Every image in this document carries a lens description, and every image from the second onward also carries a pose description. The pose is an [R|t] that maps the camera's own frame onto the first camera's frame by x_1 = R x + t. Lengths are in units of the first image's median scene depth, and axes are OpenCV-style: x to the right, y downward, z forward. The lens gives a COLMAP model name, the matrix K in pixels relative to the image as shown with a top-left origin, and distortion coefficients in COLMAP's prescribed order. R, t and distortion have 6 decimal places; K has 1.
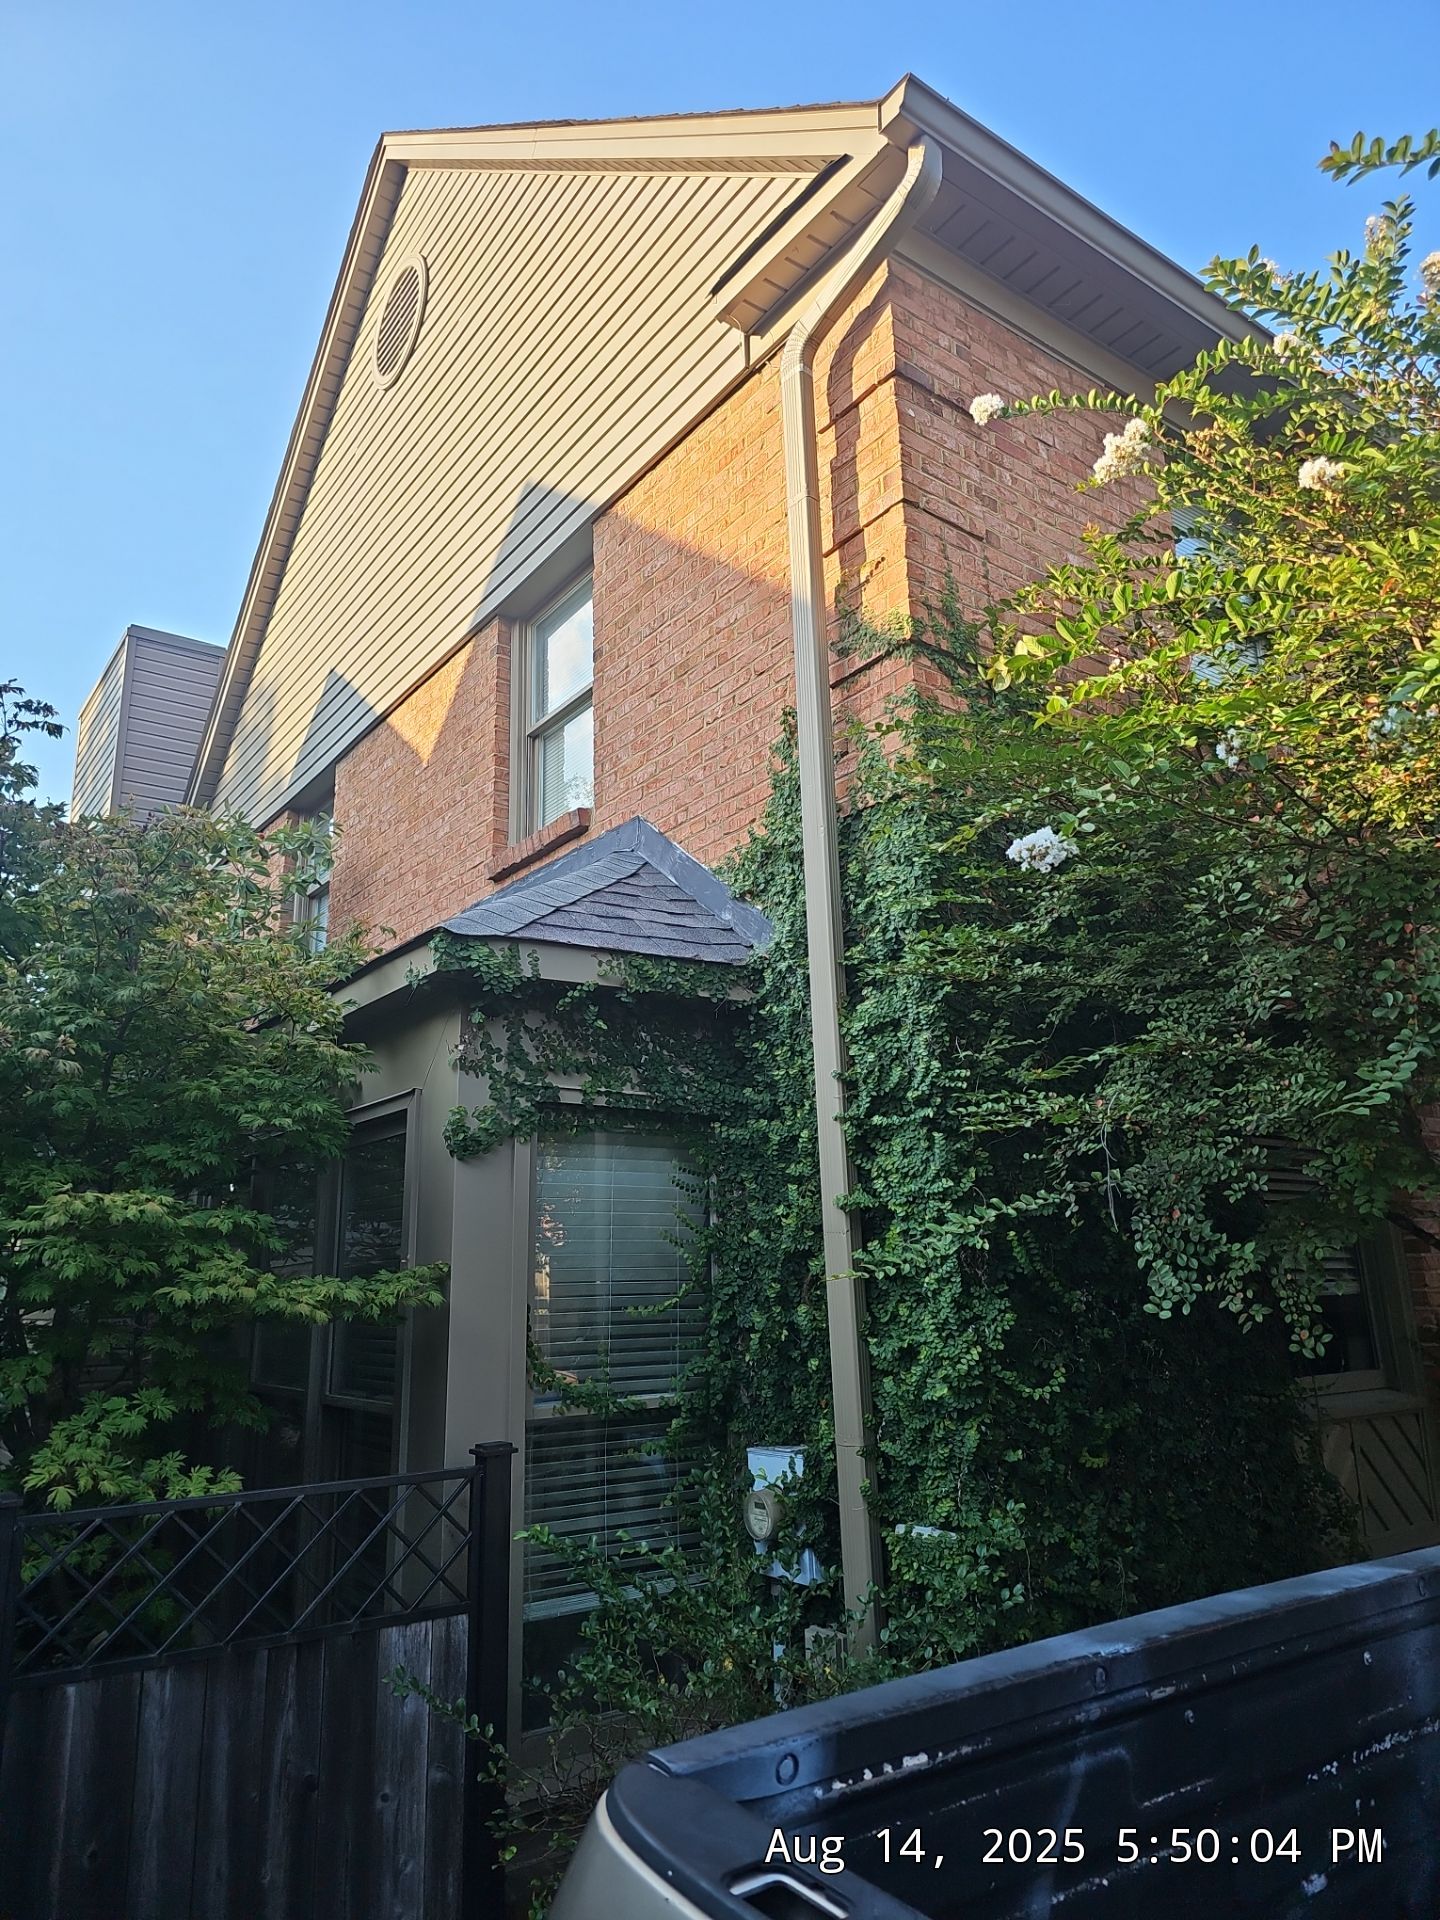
lens RADIAL K [[1278.7, 0, 731.9], [0, 1278.7, 937.9], [0, 0, 1]] dist [0.025180, -0.012969]
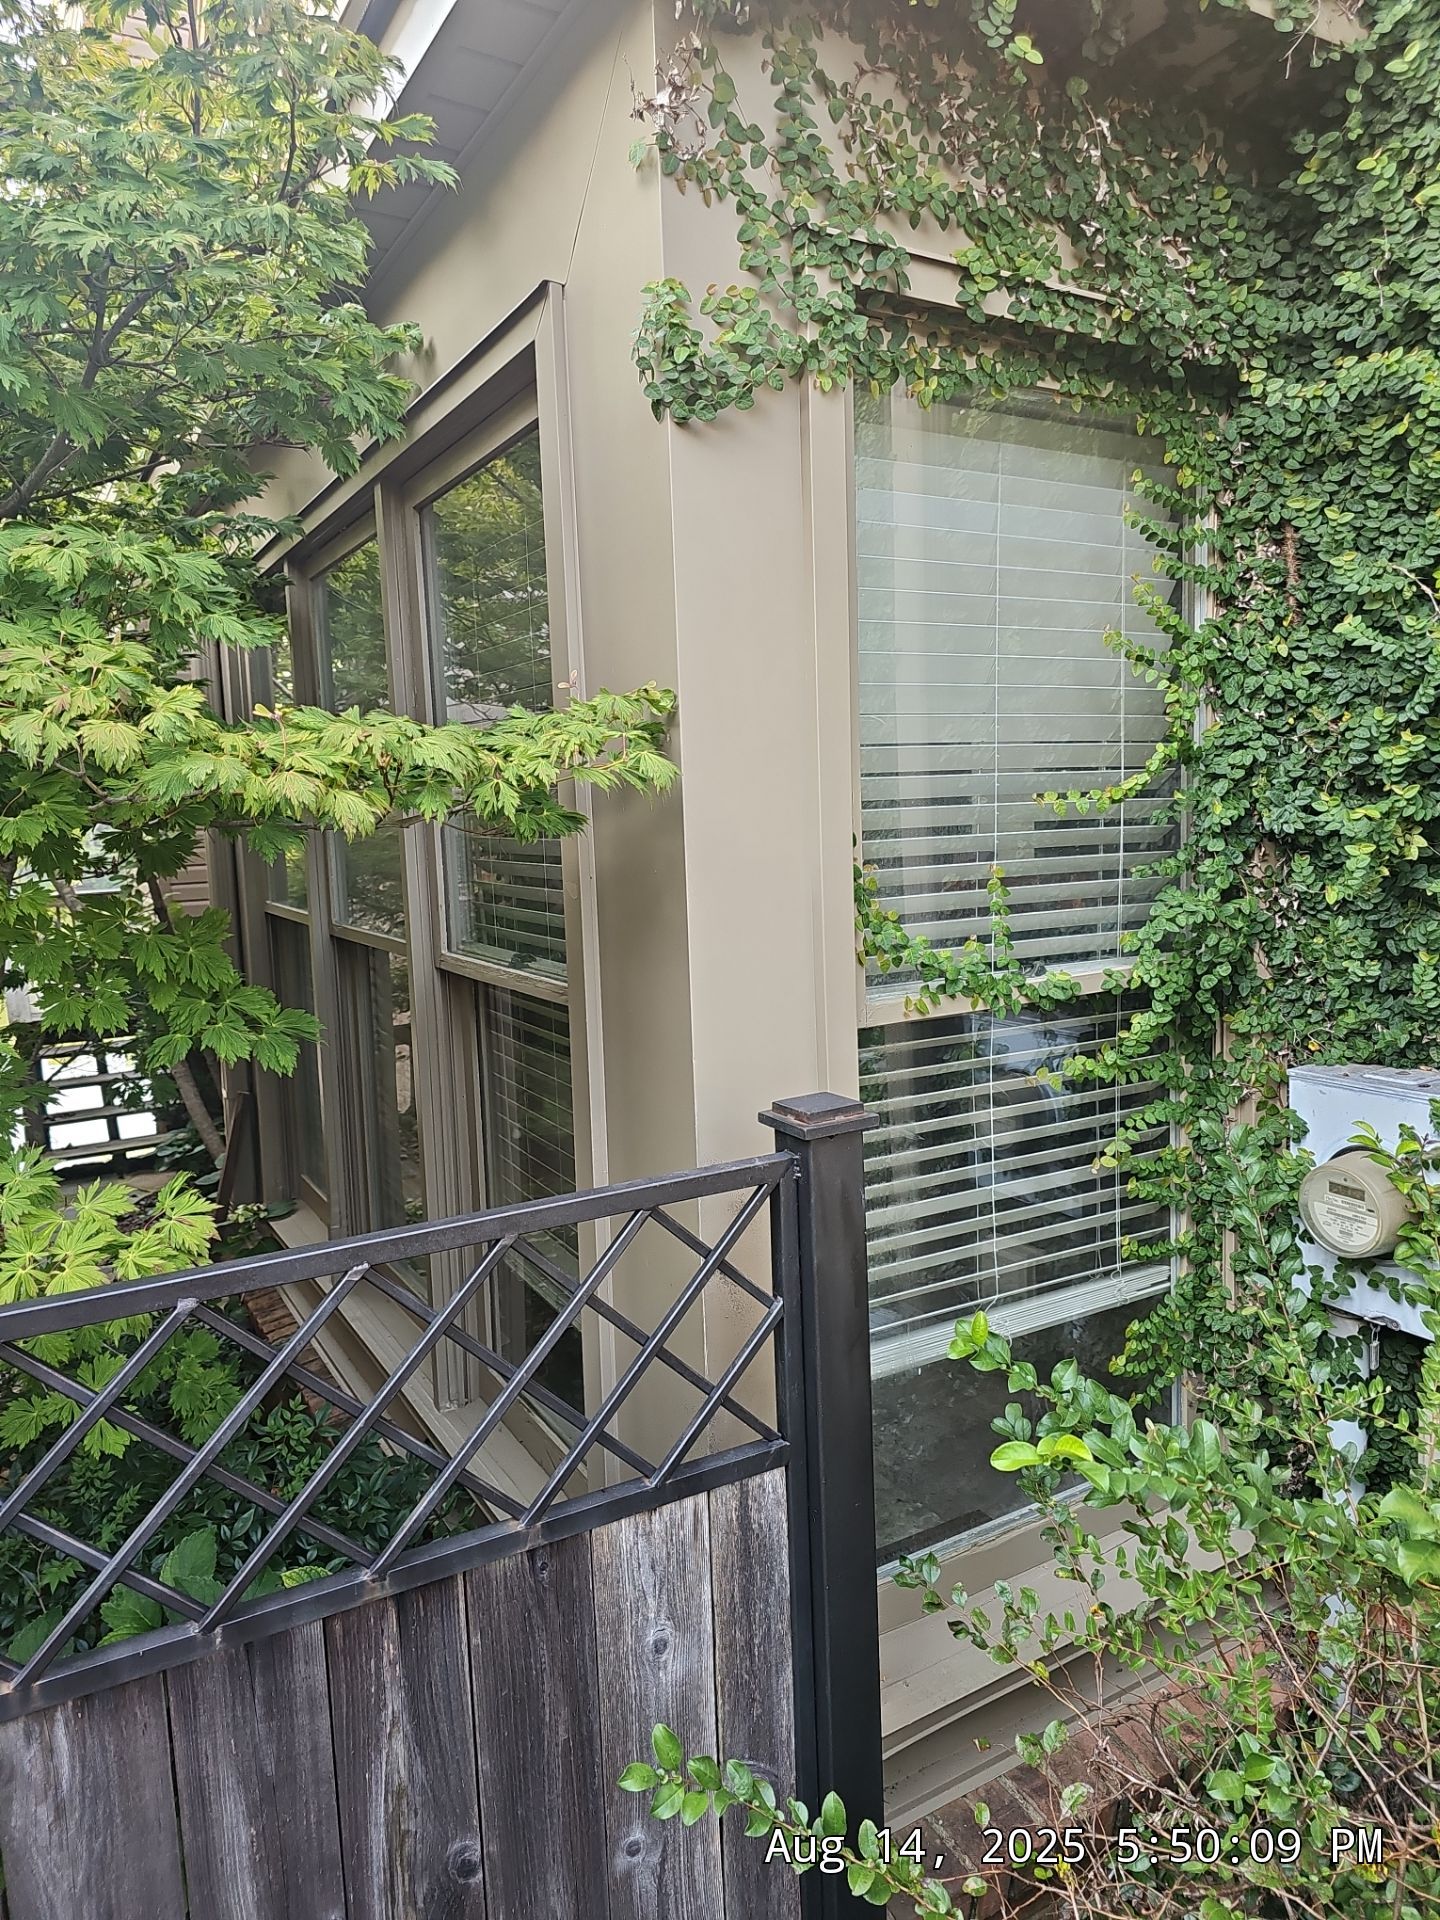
lens RADIAL K [[1278.7, 0, 732.4], [0, 1278.7, 960.7], [0, 0, 1]] dist [0.025180, -0.012969]
pose [[0.994506, 0.004665, -0.104578, -0.151199], [0.035960, 0.922991, 0.383139, 0.170455], [0.098312, -0.384794, 0.917752, 0.566438]]
